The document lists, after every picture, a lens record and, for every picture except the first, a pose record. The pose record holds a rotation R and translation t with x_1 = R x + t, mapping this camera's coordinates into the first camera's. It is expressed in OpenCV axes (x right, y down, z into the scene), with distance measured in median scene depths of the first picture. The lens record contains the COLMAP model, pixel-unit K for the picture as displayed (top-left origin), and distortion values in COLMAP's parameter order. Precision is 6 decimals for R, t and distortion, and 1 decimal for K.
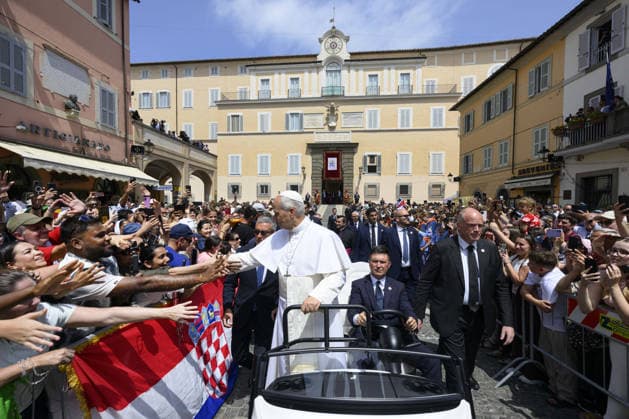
lens RADIAL K [[299.0, 0, 312.0], [0, 299.0, 212.7], [0, 0, 1]] dist [-0.011427, -0.000435]
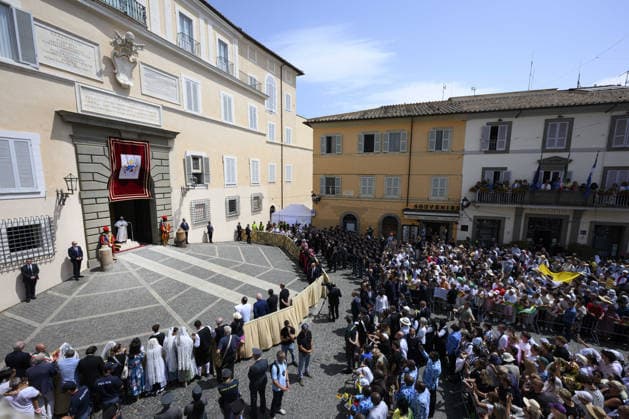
lens RADIAL K [[255.3, 0, 316.4], [0, 255.3, 209.0], [0, 0, 1]] dist [-0.003560, -0.000182]
pose [[0.255570, -0.128731, 0.958182, -0.258570], [0.011838, 0.991438, 0.130041, -0.149050], [-0.966718, -0.021892, 0.254906, 0.618077]]
